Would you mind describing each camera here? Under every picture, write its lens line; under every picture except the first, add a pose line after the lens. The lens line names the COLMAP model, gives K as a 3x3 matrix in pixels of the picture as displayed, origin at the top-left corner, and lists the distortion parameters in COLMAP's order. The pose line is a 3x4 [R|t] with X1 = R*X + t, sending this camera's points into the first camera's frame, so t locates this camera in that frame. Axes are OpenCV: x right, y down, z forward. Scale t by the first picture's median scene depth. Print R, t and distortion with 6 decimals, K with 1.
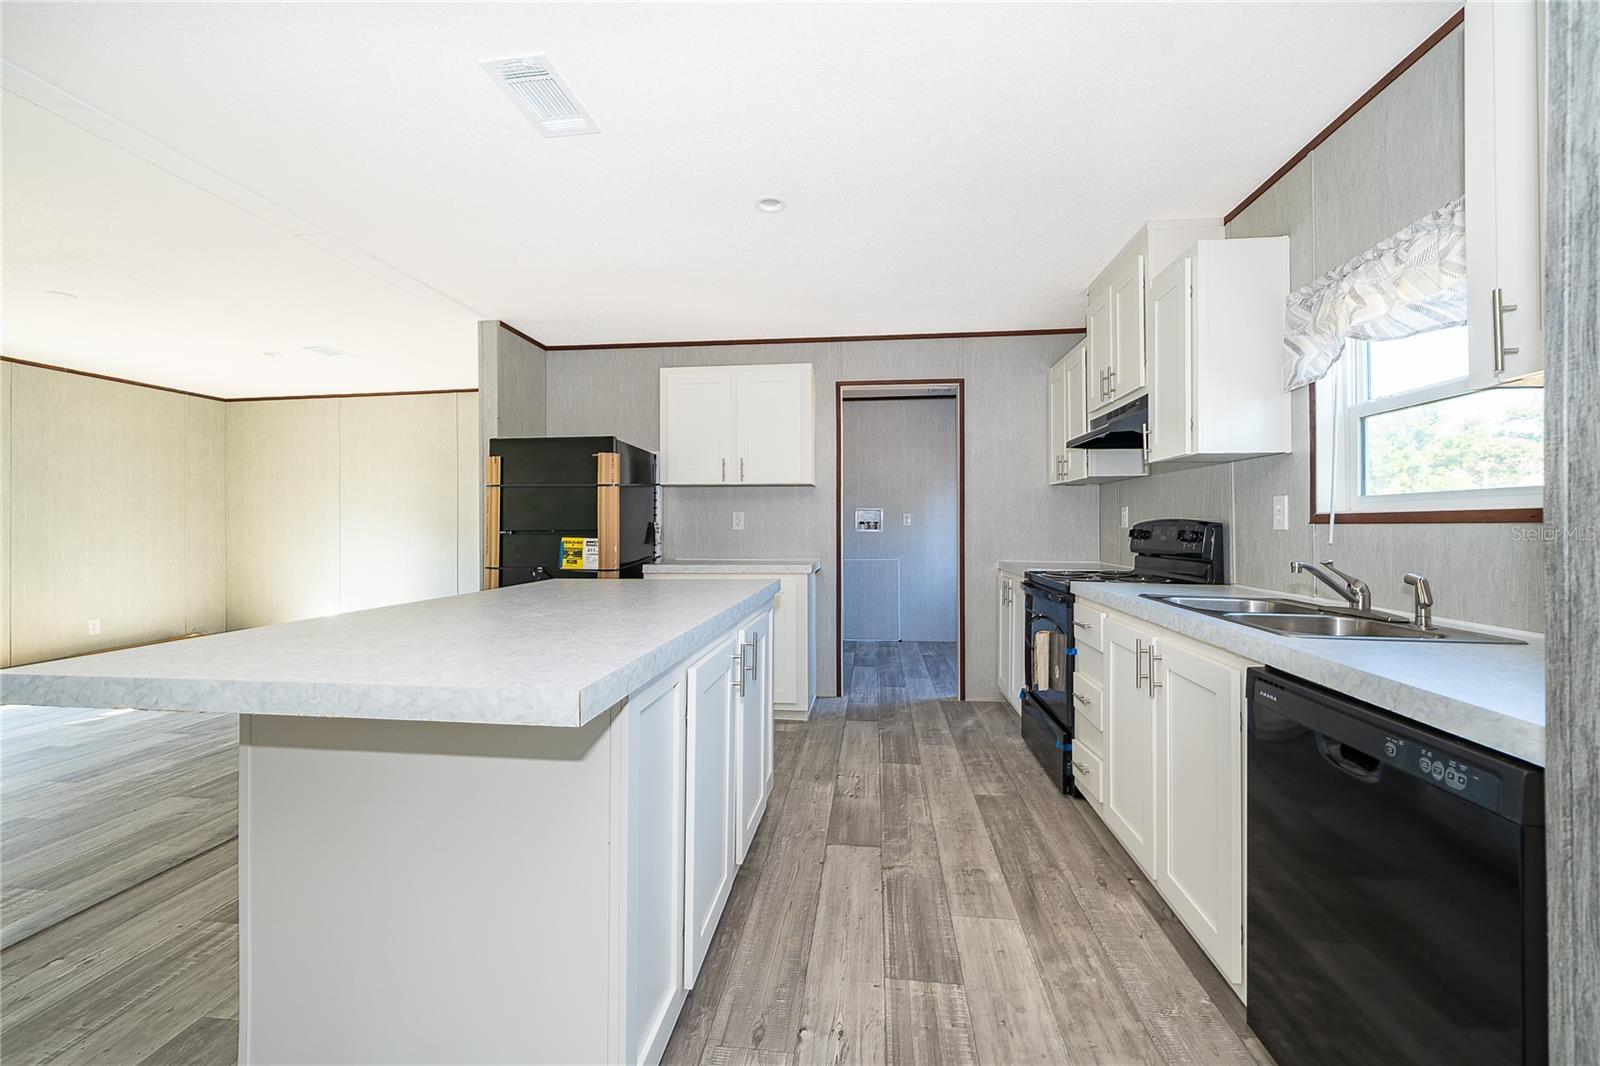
lens RADIAL K [[648.2, 0, 805.4], [0, 648.2, 528.8], [0, 0, 1]] dist [0.001734, 0.000034]
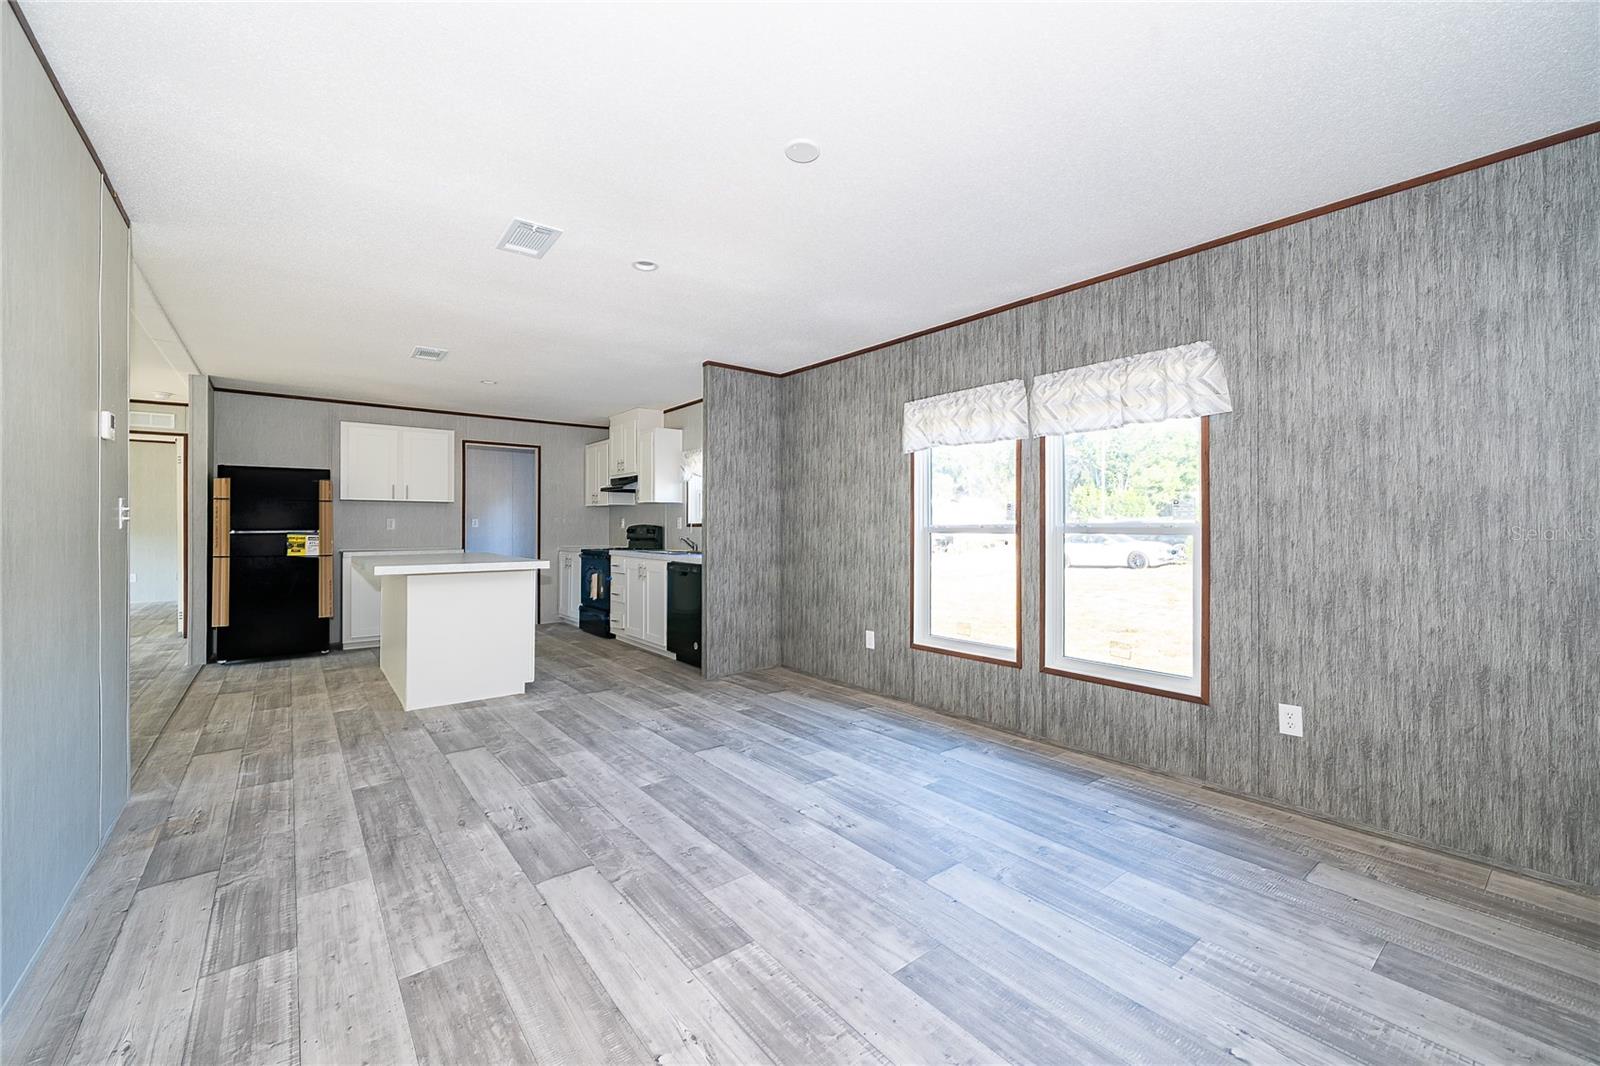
lens RADIAL K [[639.9, 0, 802.0], [0, 639.9, 498.0], [0, 0, 1]] dist [0.004196, -0.000622]
pose [[0.705413, 0.032241, 0.708062, -0.661521], [0.002592, 0.998841, -0.048064, 0.002228], [-0.708791, 0.035740, 0.704512, -1.023021]]
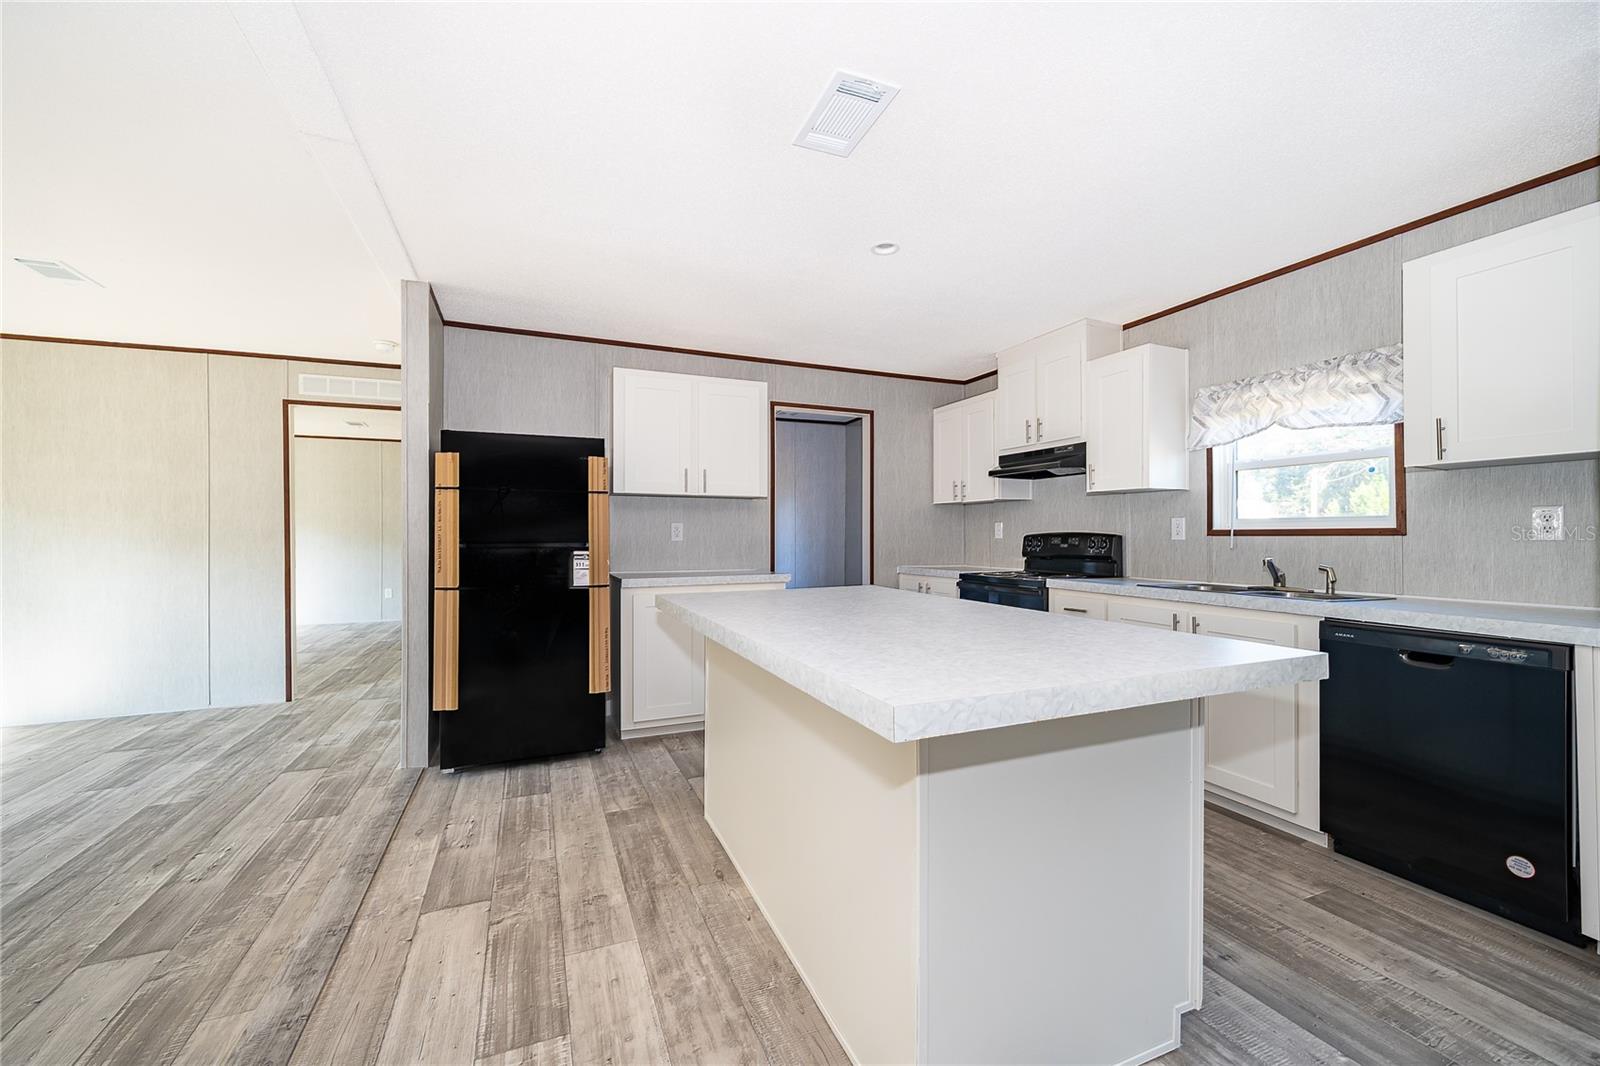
lens RADIAL K [[629.6, 0, 808.3], [0, 629.6, 539.2], [0, 0, 1]] dist [0.000853, 0.000037]
pose [[0.869855, -0.001681, 0.493305, -0.542318], [0.002062, 0.999998, -0.000227, -0.000865], [-0.493304, 0.001215, 0.869856, 0.097751]]
